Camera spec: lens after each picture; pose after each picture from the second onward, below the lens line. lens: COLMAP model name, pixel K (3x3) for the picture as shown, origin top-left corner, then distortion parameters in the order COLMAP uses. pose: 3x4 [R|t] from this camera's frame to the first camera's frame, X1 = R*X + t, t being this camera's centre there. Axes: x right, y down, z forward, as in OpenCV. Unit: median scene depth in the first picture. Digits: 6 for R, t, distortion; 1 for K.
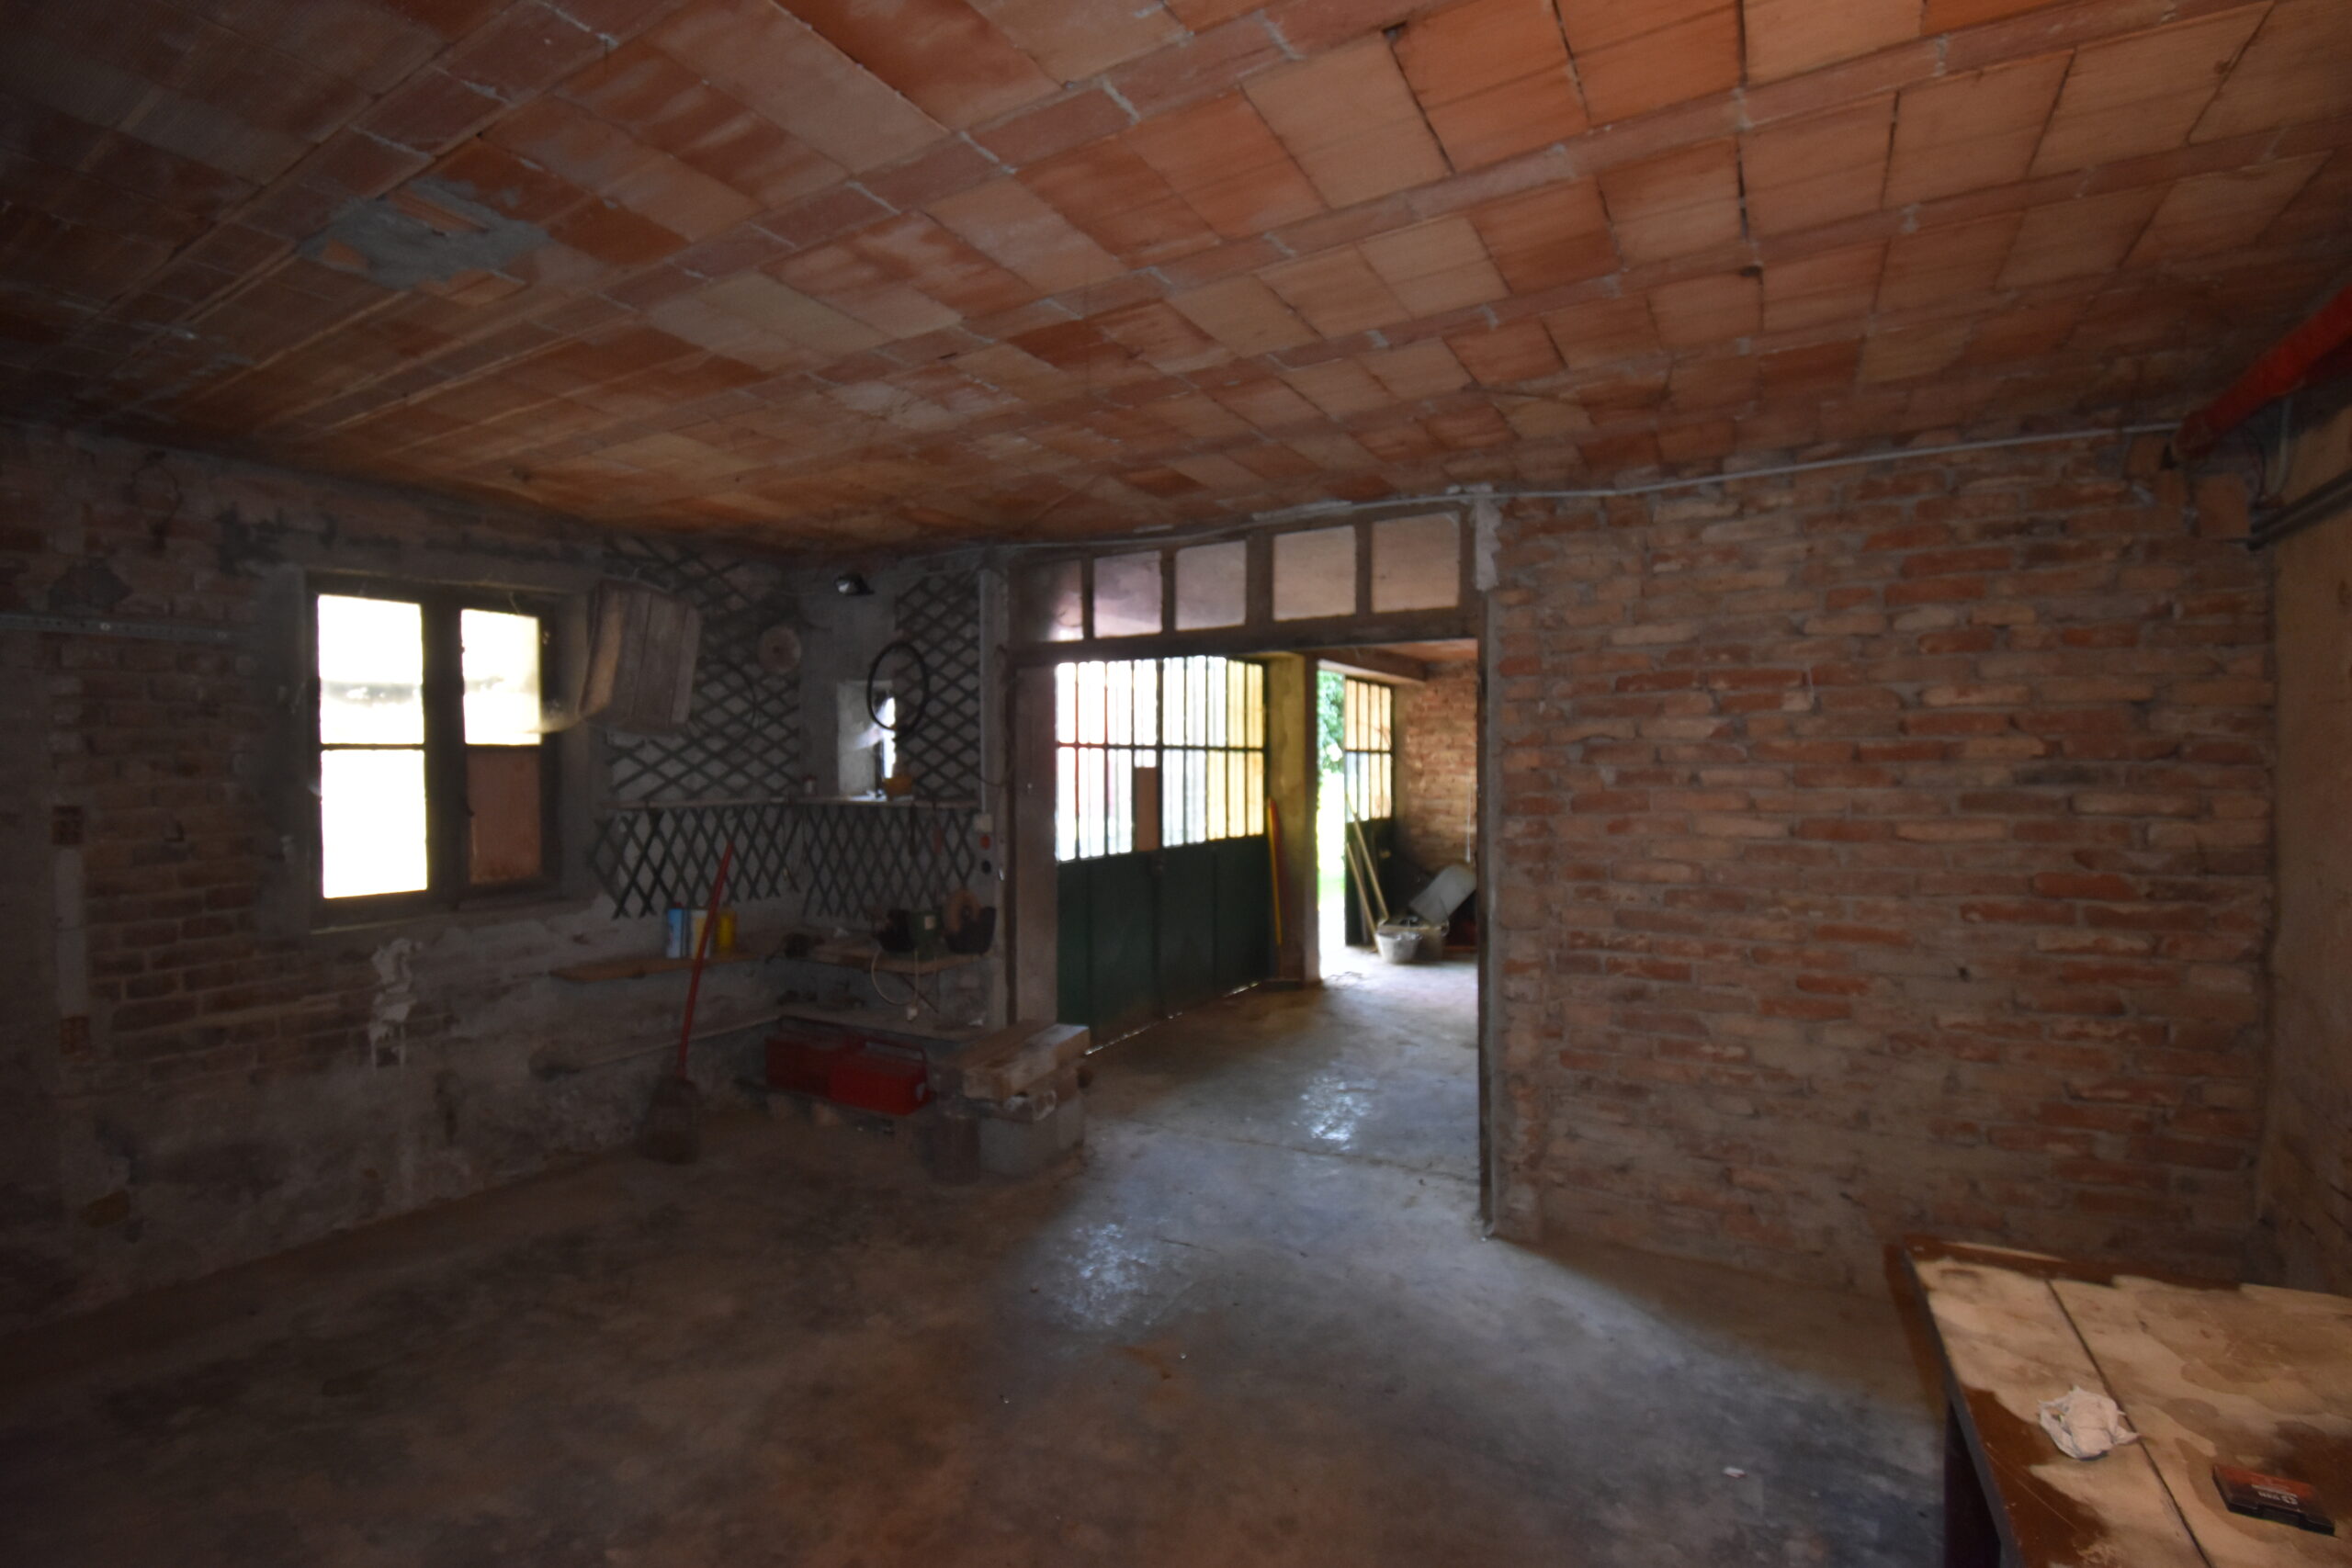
lens RADIAL K [[1062.6, 0, 1173.4], [0, 1062.6, 779.7], [0, 0, 1]] dist [0.003384, -0.001357]
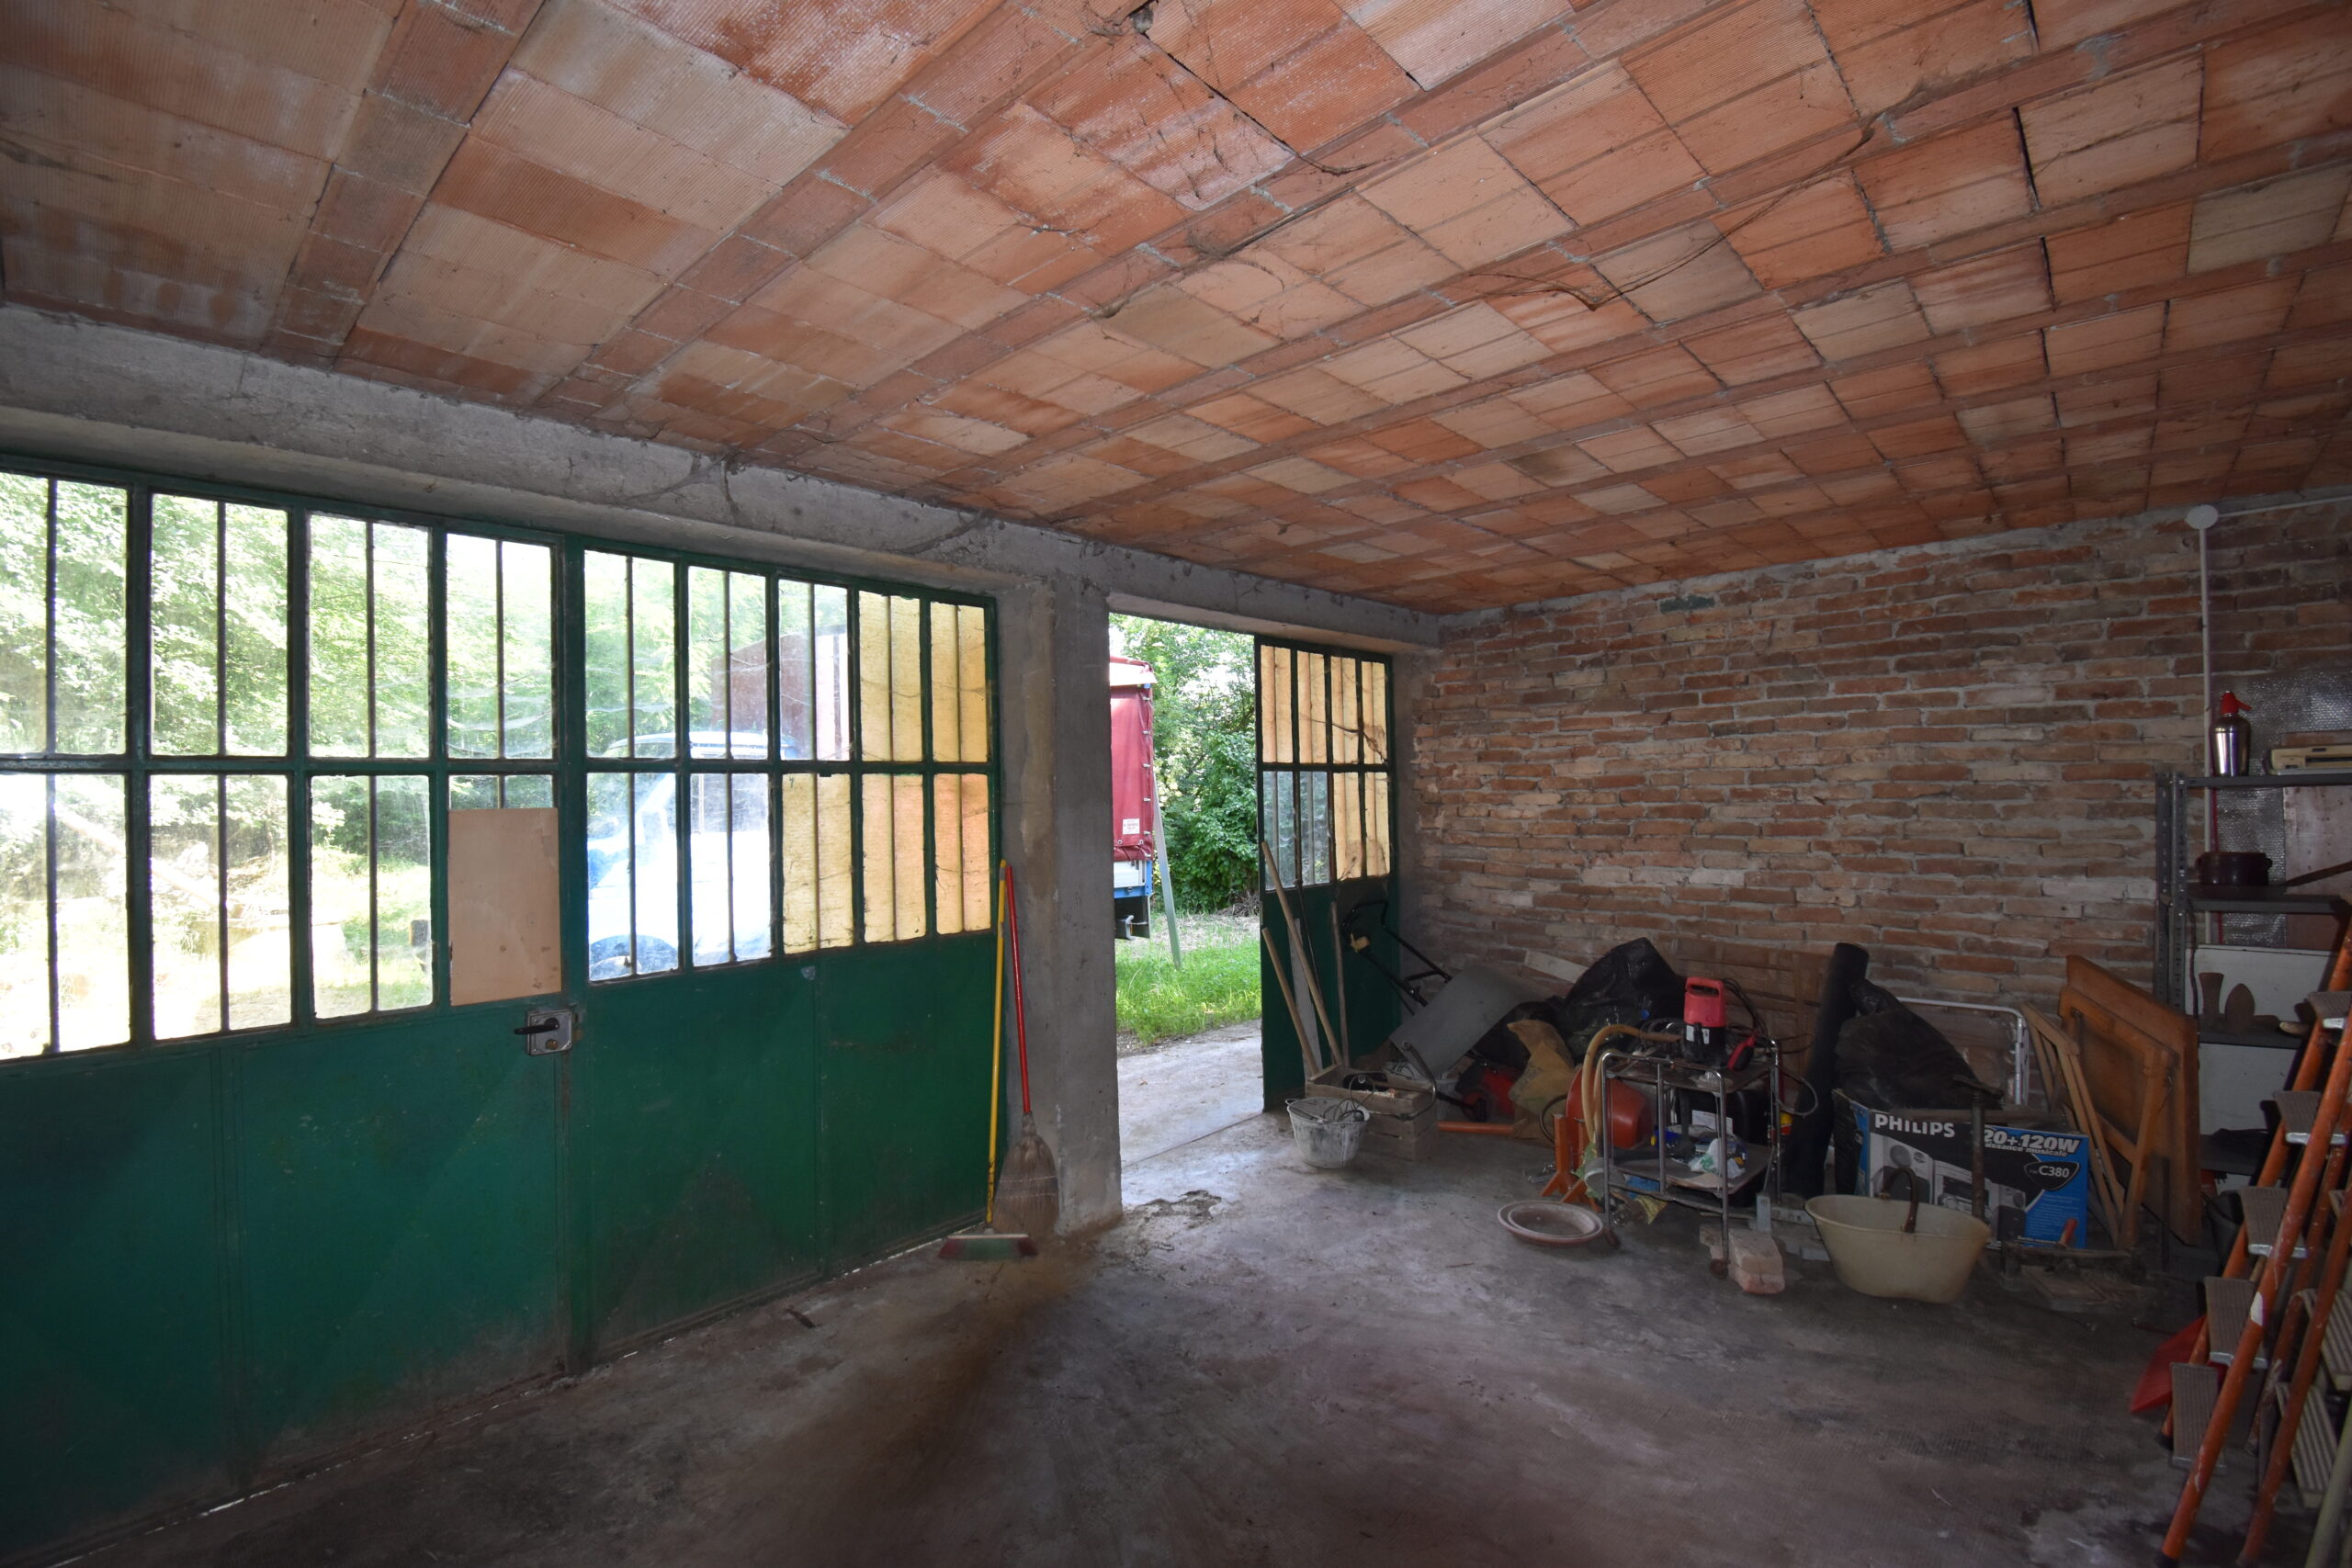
lens RADIAL K [[1062.6, 0, 1179.7], [0, 1062.6, 790.3], [0, 0, 1]] dist [0.003384, -0.001357]
pose [[0.978512, -0.016198, -0.205553, 0.218072], [0.013923, 0.999825, -0.012510, -0.007551], [0.205720, 0.009379, 0.978566, 0.400741]]
